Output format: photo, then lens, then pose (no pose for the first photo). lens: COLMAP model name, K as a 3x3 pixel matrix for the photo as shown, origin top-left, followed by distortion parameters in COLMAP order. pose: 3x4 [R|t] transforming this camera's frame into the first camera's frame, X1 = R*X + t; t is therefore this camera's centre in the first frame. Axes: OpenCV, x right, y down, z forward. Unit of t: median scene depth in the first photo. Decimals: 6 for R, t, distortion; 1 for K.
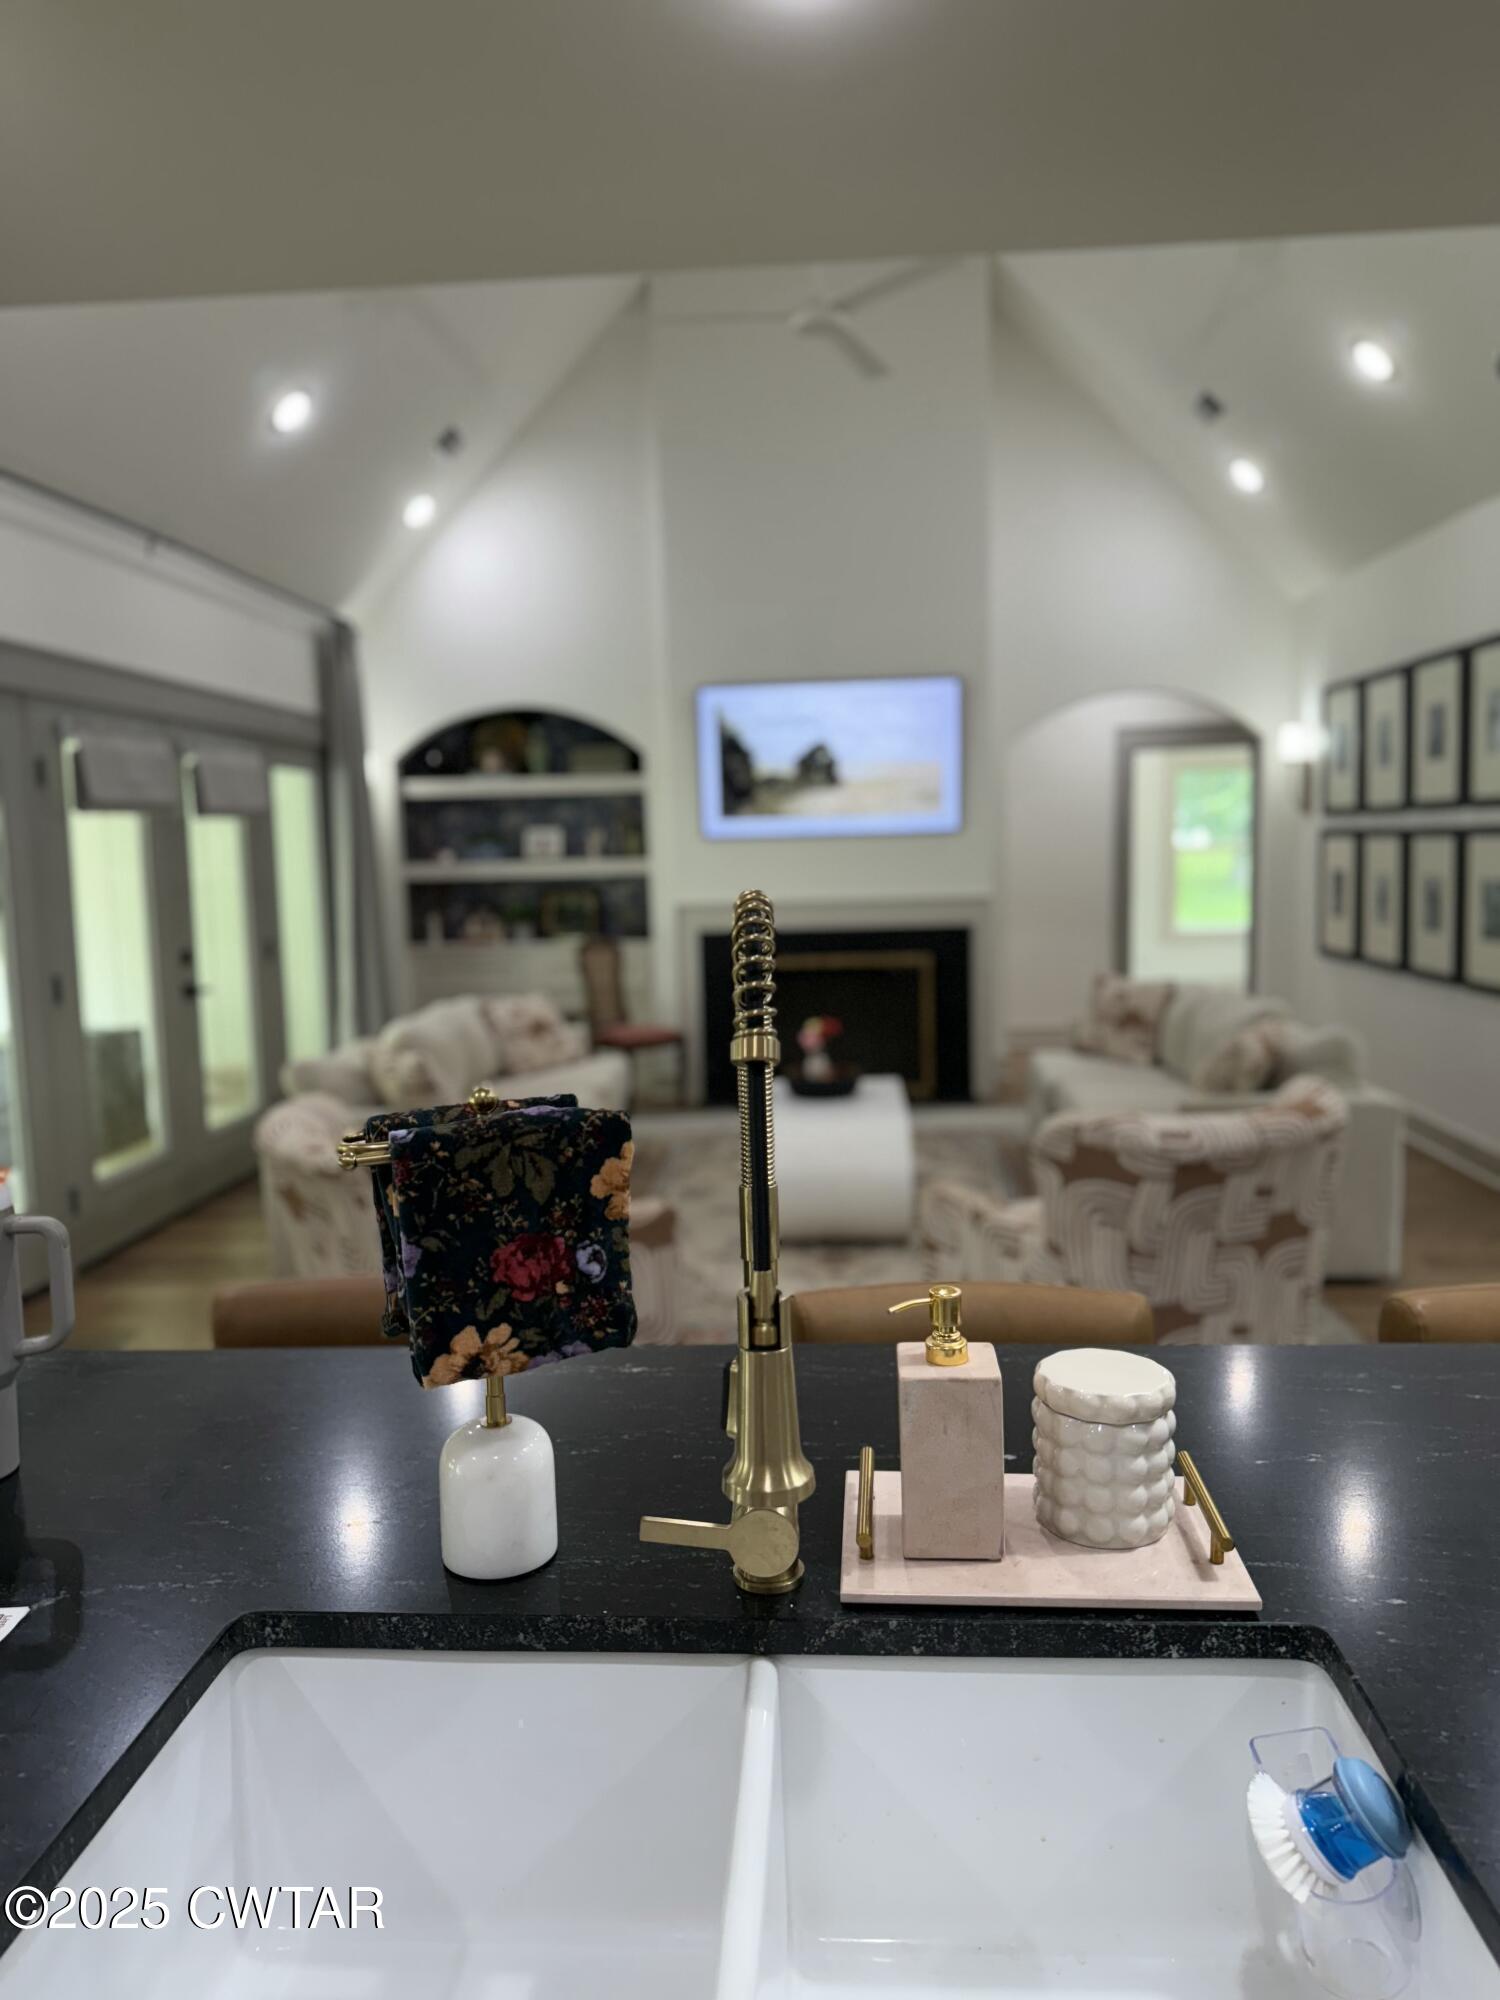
lens RADIAL K [[1391.0, 0, 754.7], [0, 1391.0, 1001.5], [0, 0, 1]] dist [0.132261, -0.218901]
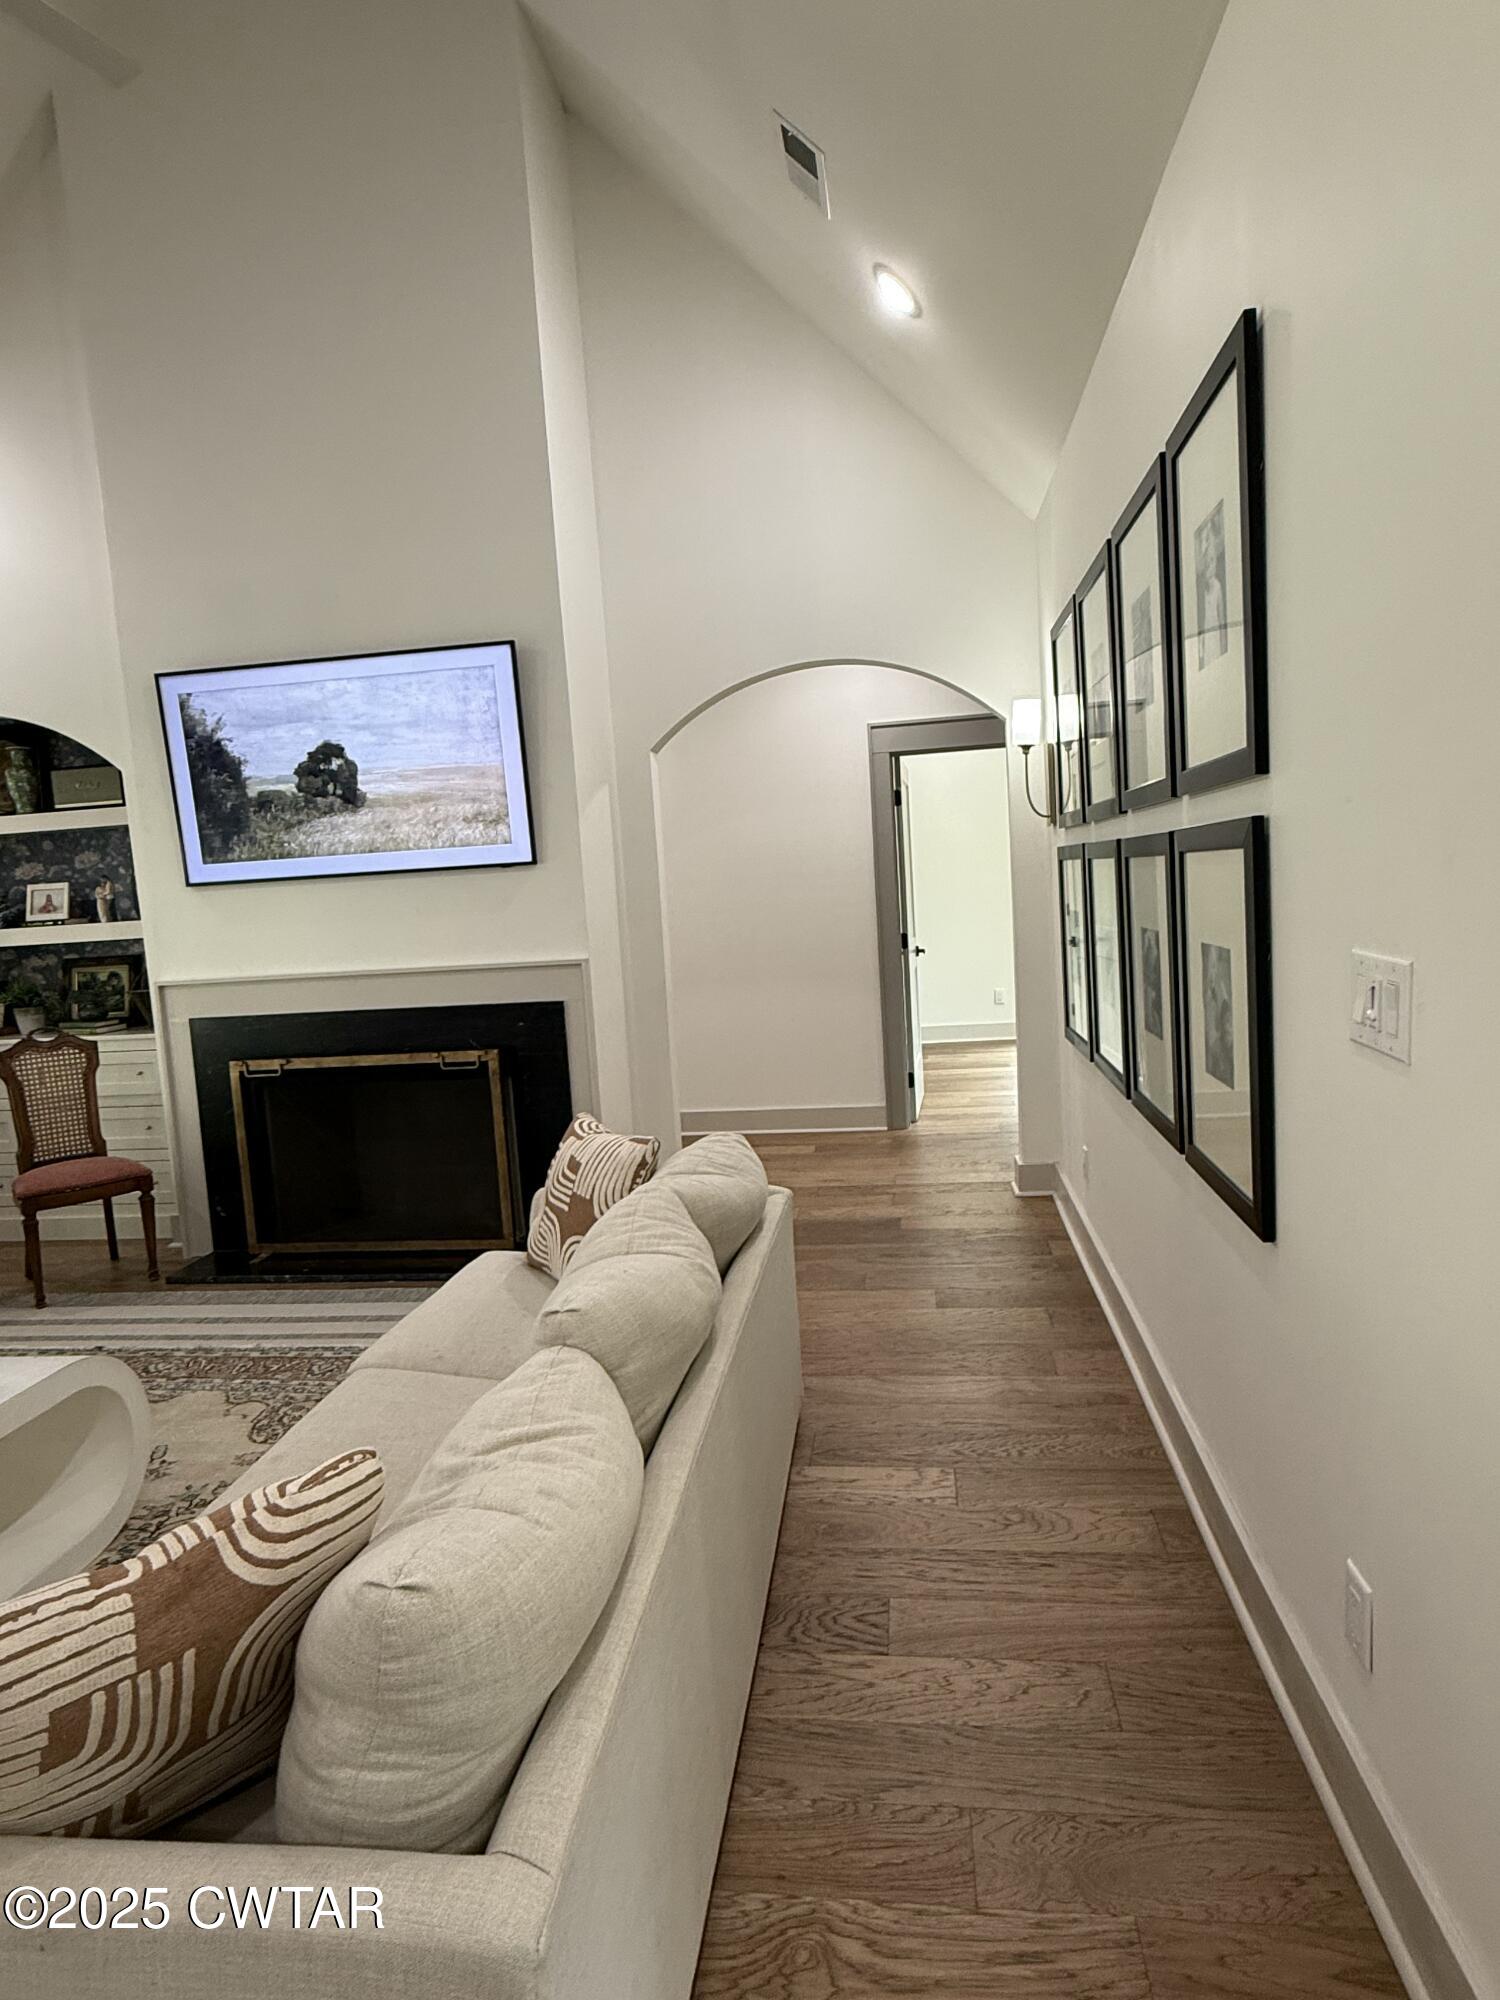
lens RADIAL K [[1144.3, 0, 749.4], [0, 1144.3, 998.7], [0, 0, 1]] dist [0.000122, -0.000874]
pose [[0.996990, -0.030306, -0.071357, 0.284113], [0.029858, 0.999527, -0.007340, -0.048848], [0.071545, 0.005188, 0.997424, 0.445259]]
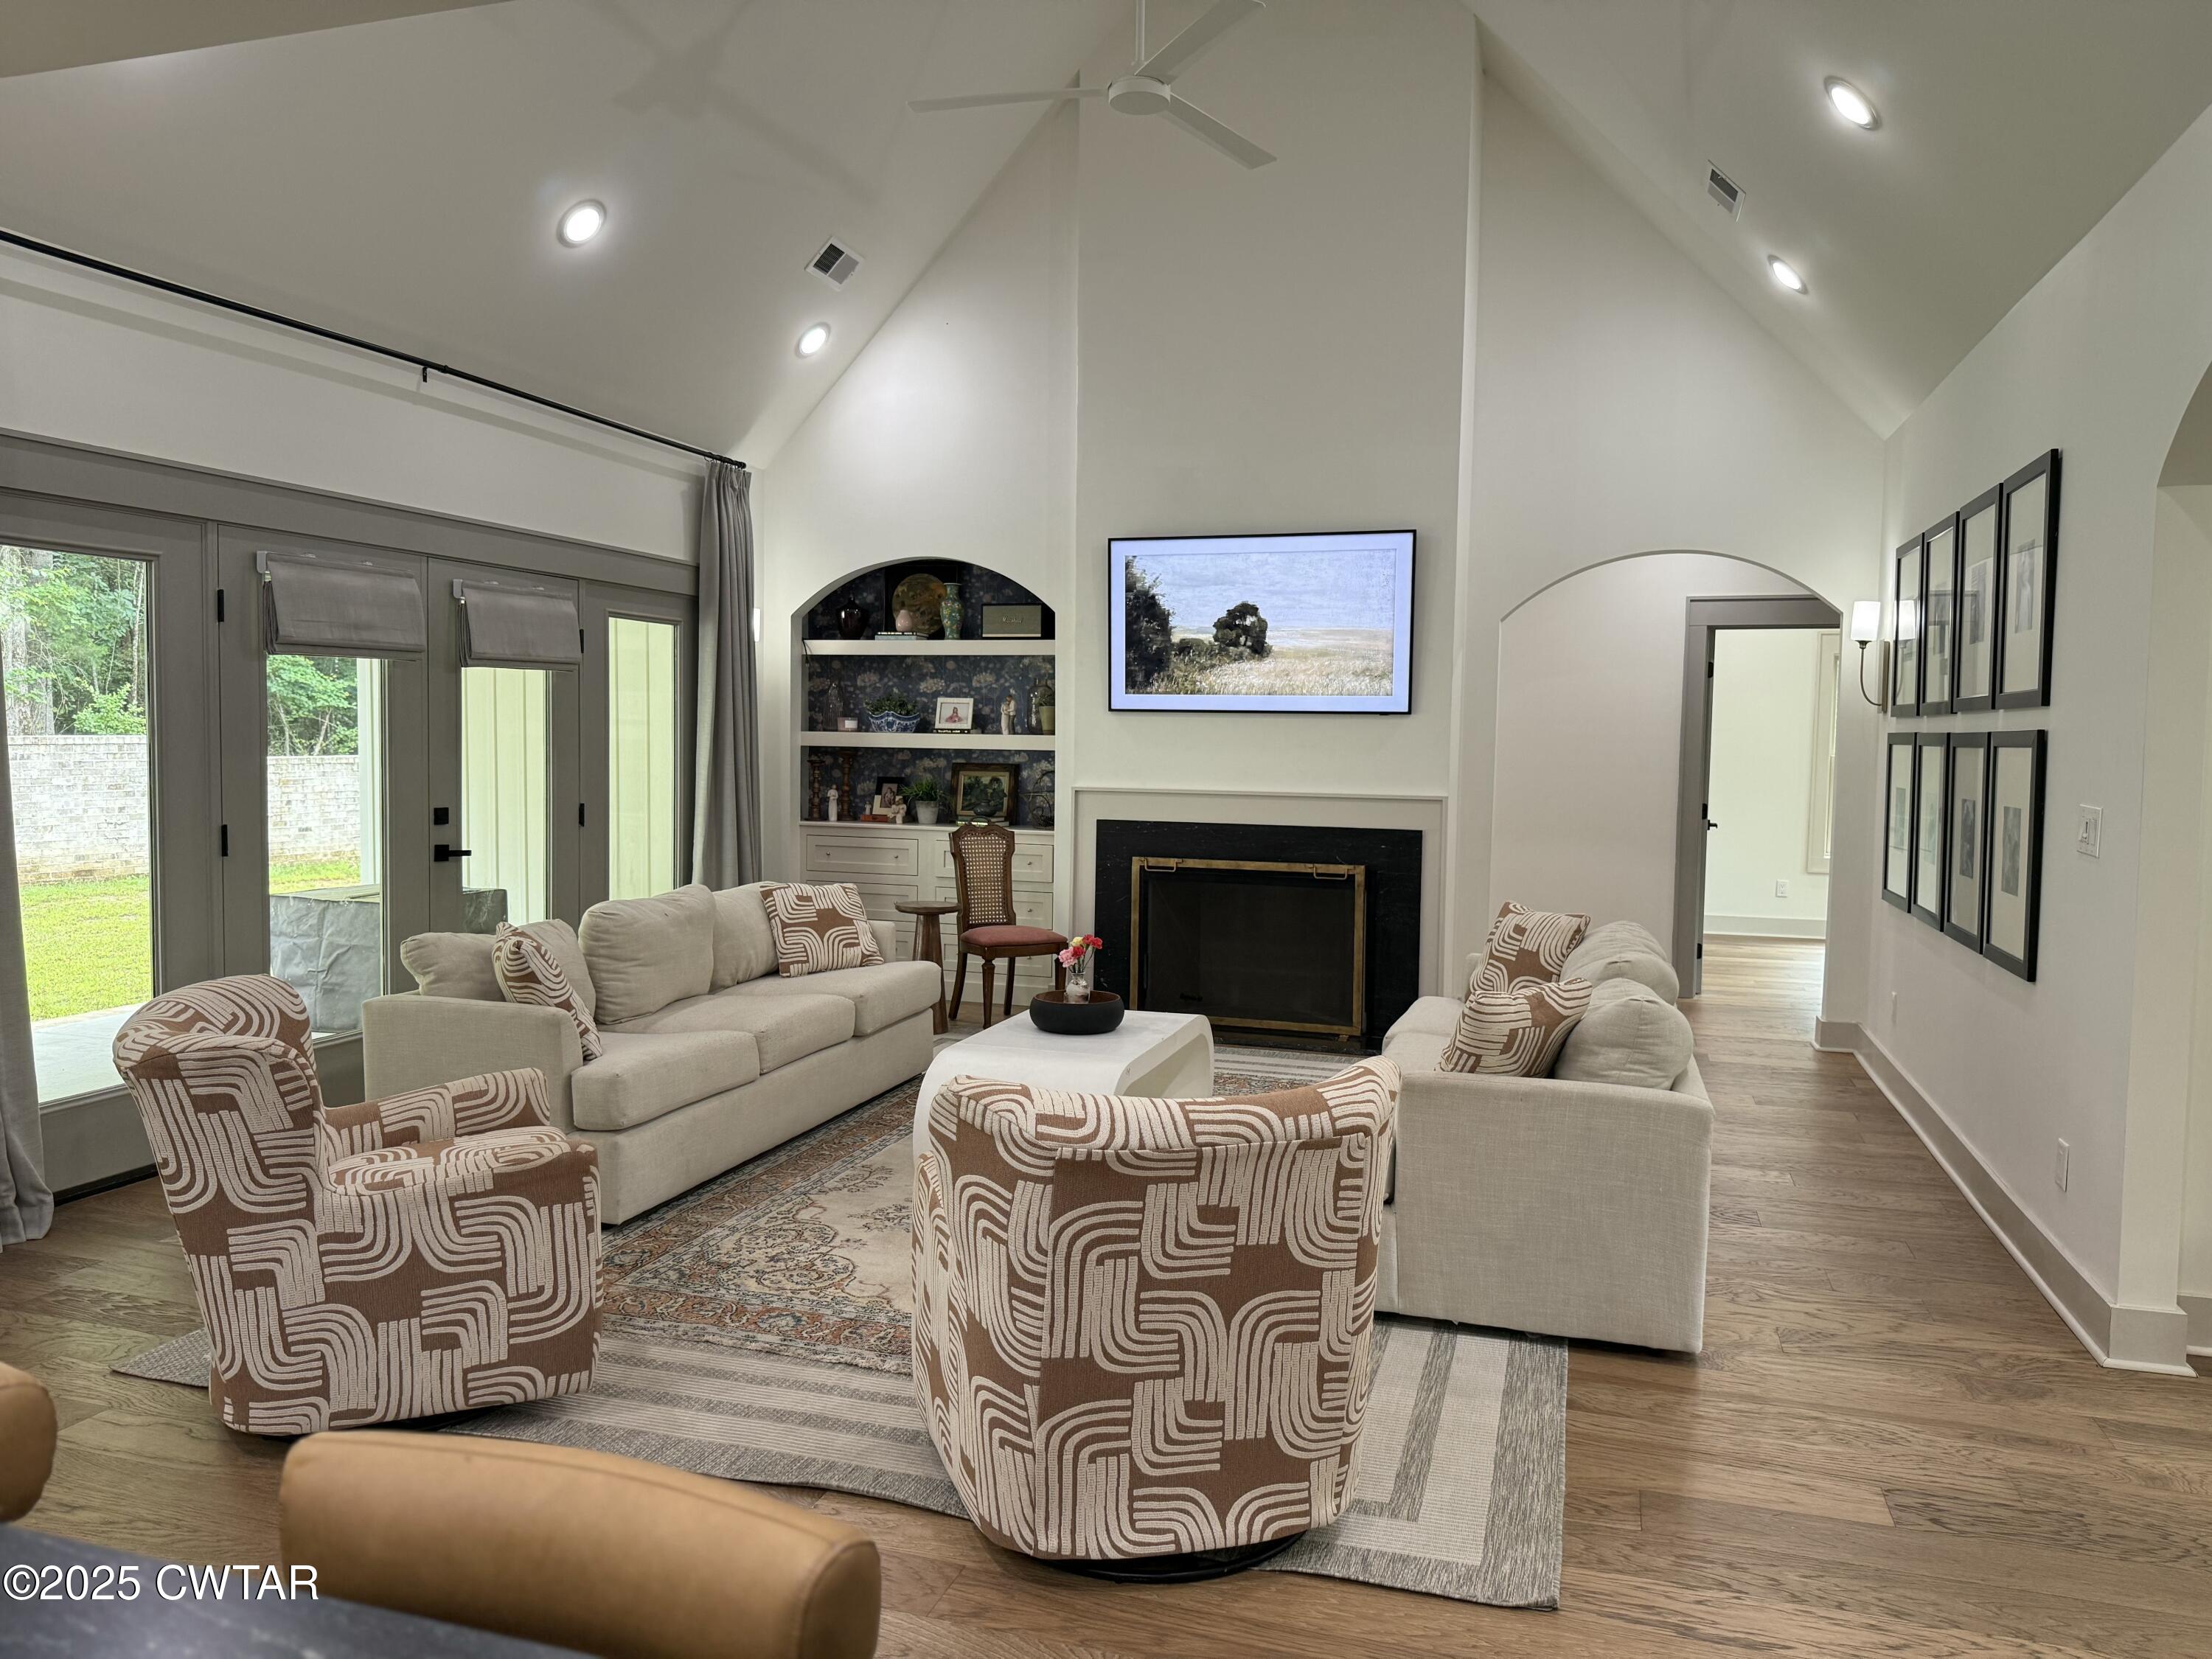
lens RADIAL K [[1533.0, 0, 1115.1], [0, 1533.0, 819.3], [0, 0, 1]] dist [0.128571, -0.211704]
pose [[0.971360, 0.051763, -0.231906, 0.188152], [-0.064260, 0.996842, -0.046660, -0.008309], [0.228759, 0.060226, 0.971618, 0.091264]]
